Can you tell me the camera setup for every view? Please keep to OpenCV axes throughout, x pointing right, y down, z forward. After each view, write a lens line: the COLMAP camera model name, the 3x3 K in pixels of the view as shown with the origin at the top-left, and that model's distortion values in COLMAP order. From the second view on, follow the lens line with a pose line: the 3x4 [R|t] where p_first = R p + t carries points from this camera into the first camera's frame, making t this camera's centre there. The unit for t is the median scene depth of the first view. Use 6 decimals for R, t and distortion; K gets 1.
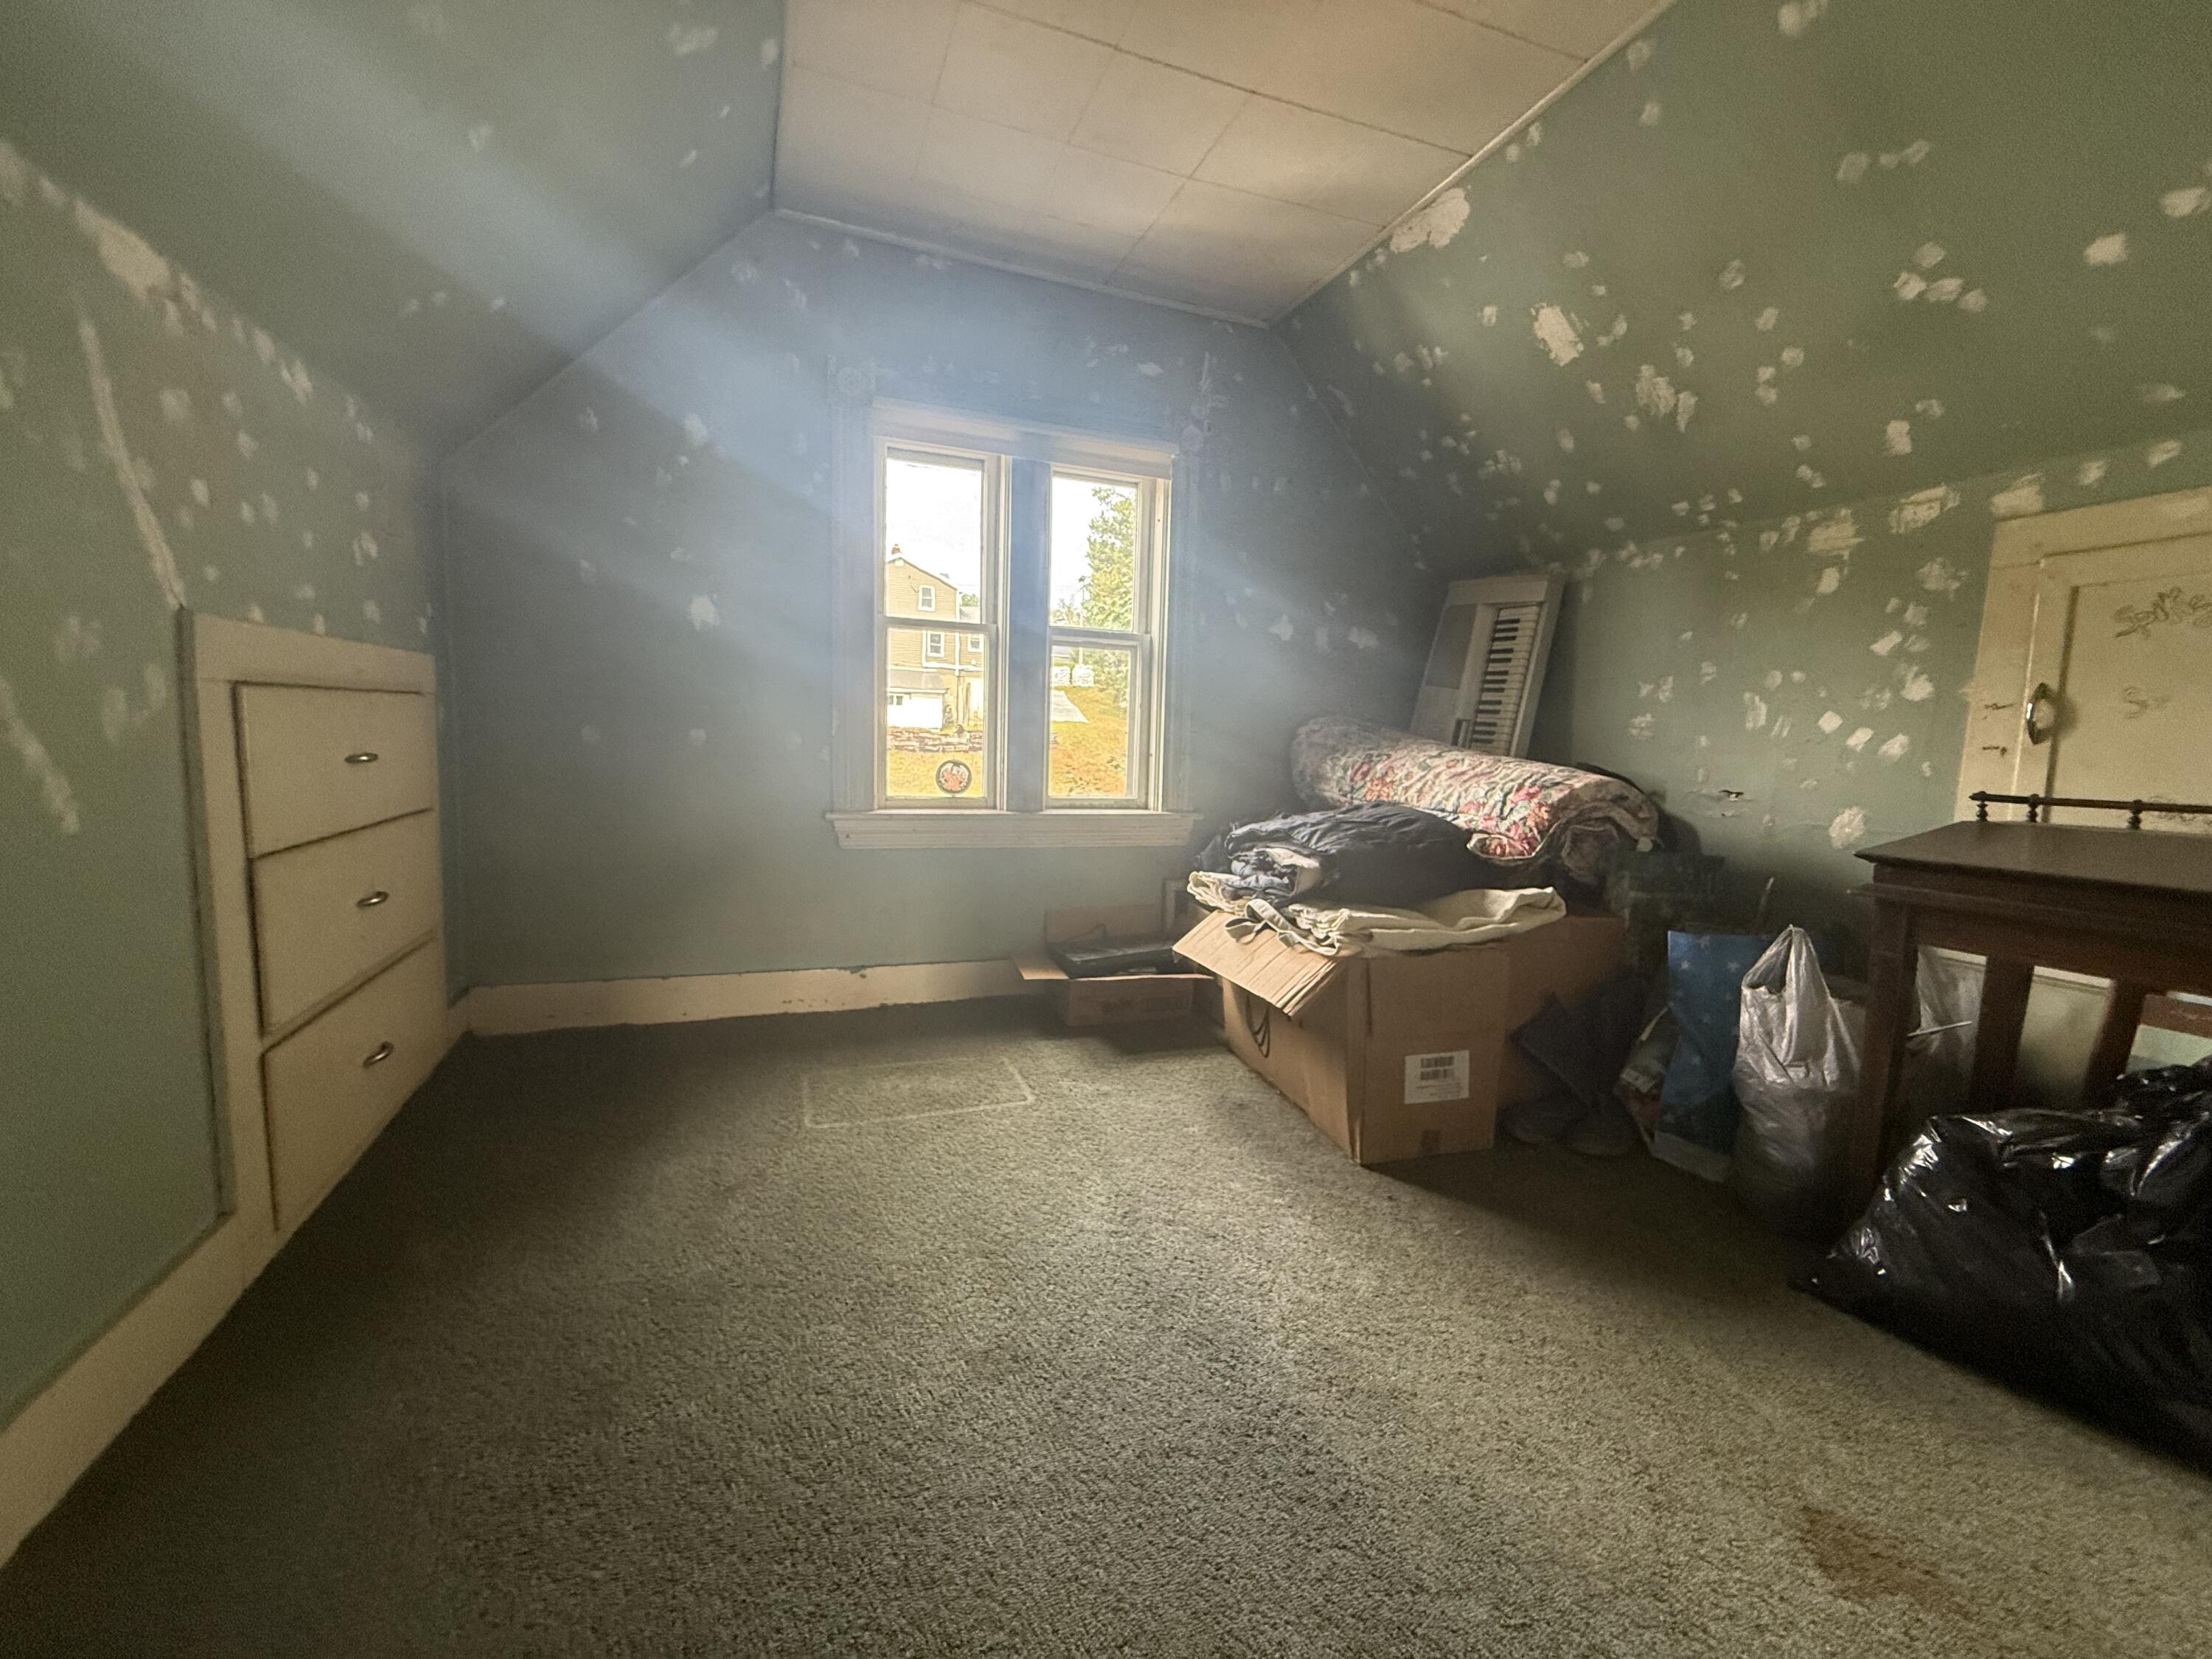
lens RADIAL K [[878.1, 0, 1102.3], [0, 878.1, 827.4], [0, 0, 1]] dist [0.001461, -0.000546]
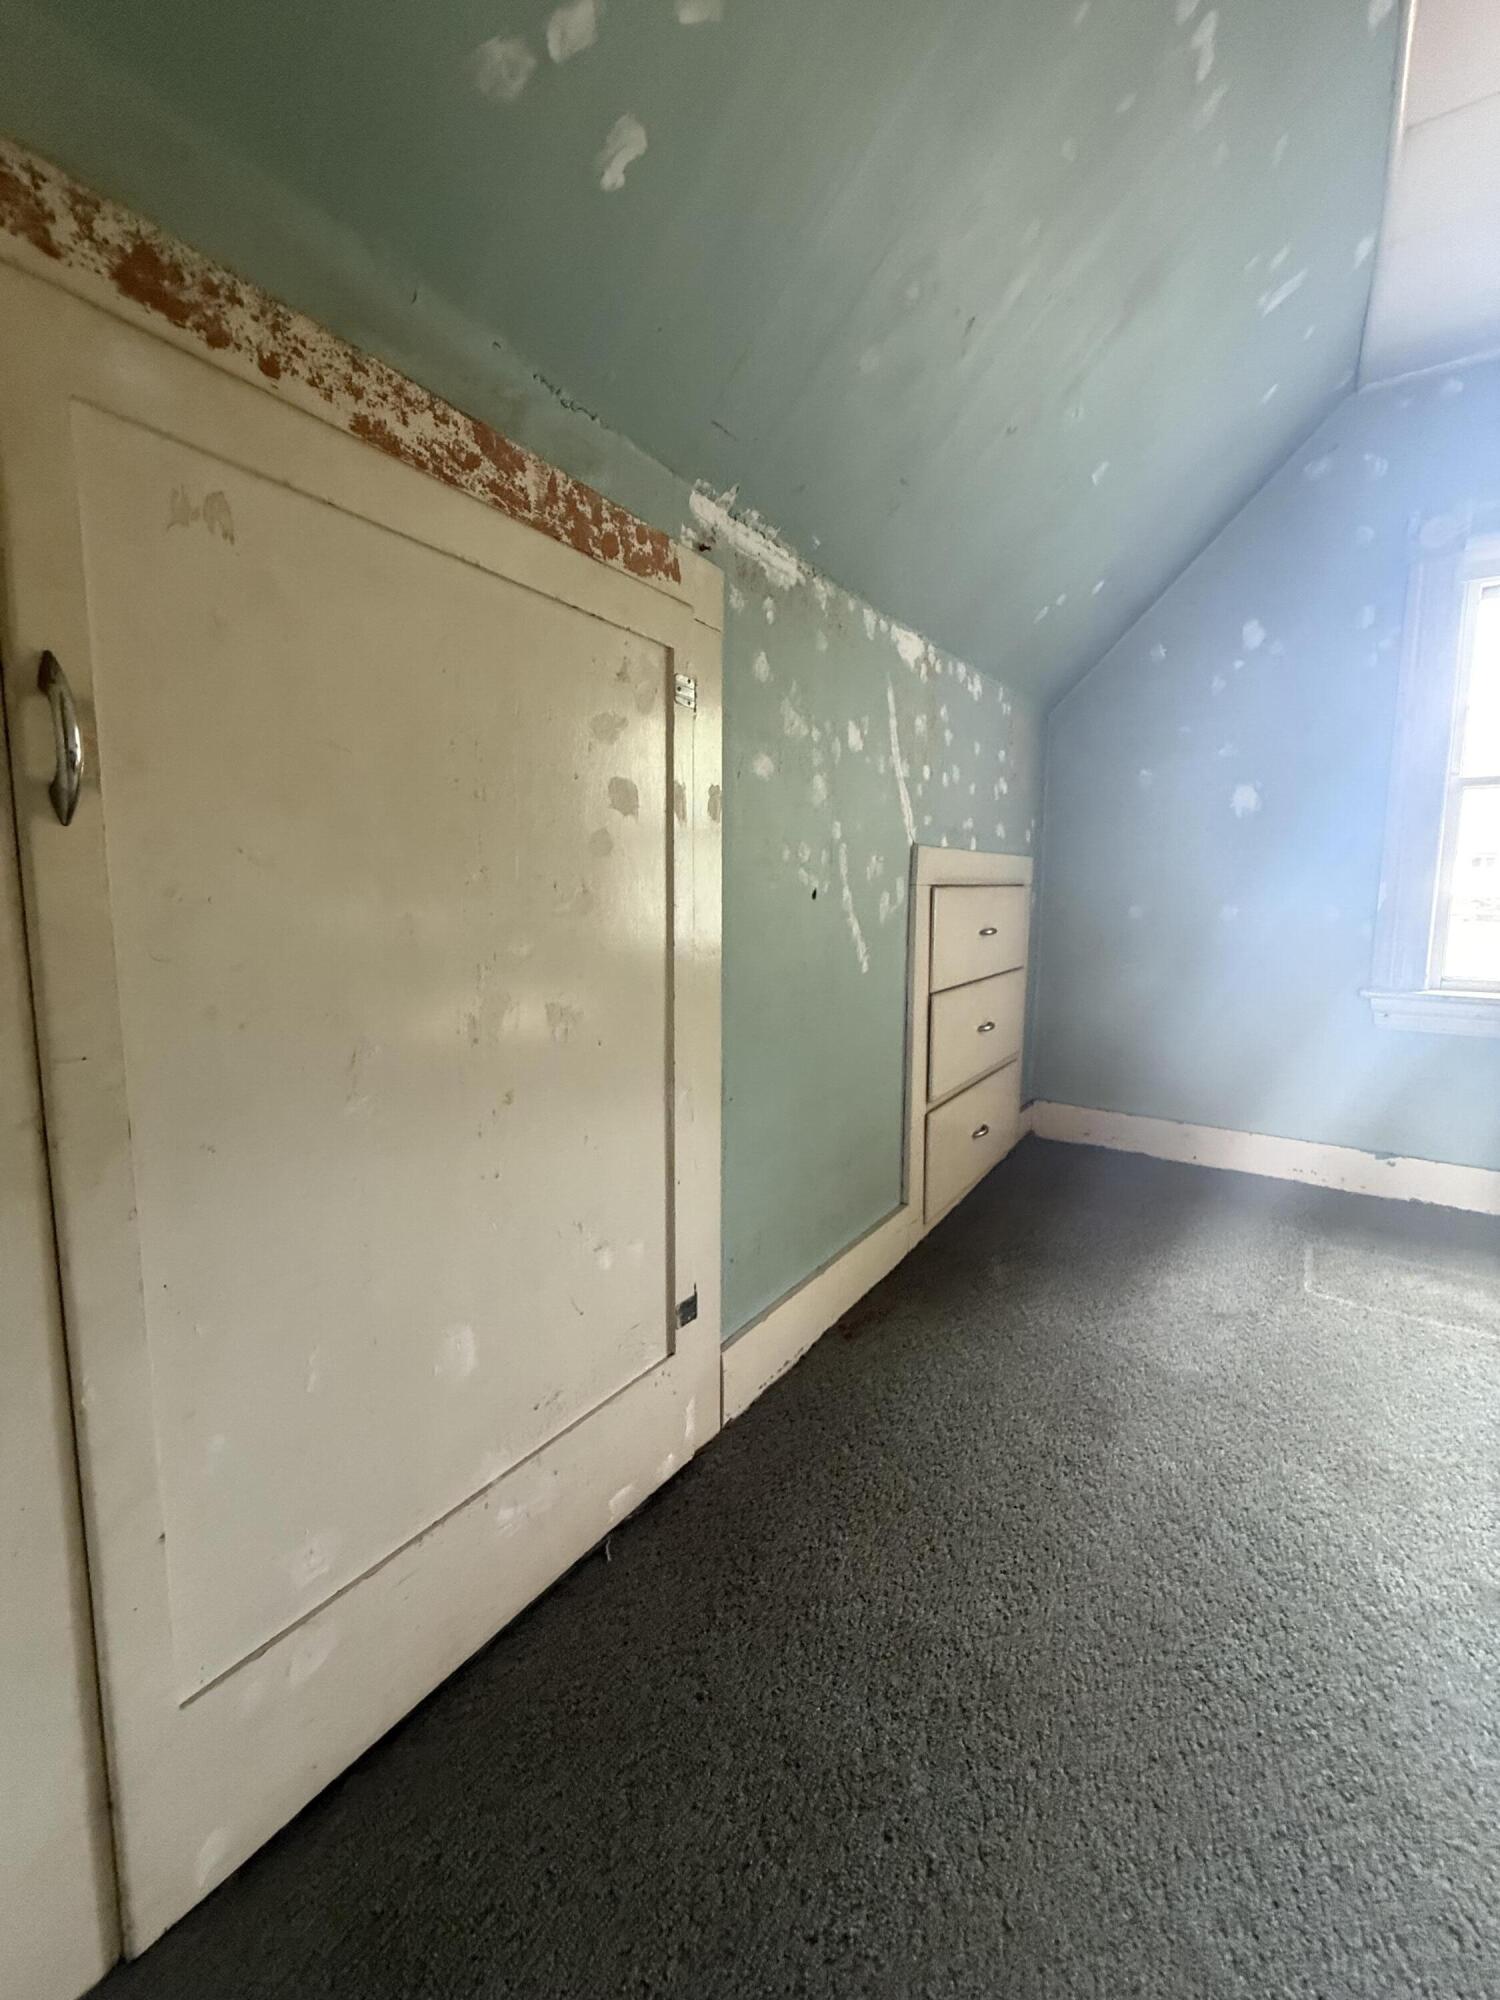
lens RADIAL K [[793.9, 0, 750.4], [0, 793.9, 990.6], [0, 0, 1]] dist [0.001461, -0.000546]
pose [[0.563926, 0.069323, -0.822911, 0.049927], [-0.070274, 0.996884, 0.035821, 0.001045], [0.822830, 0.037629, 0.567041, -0.102566]]
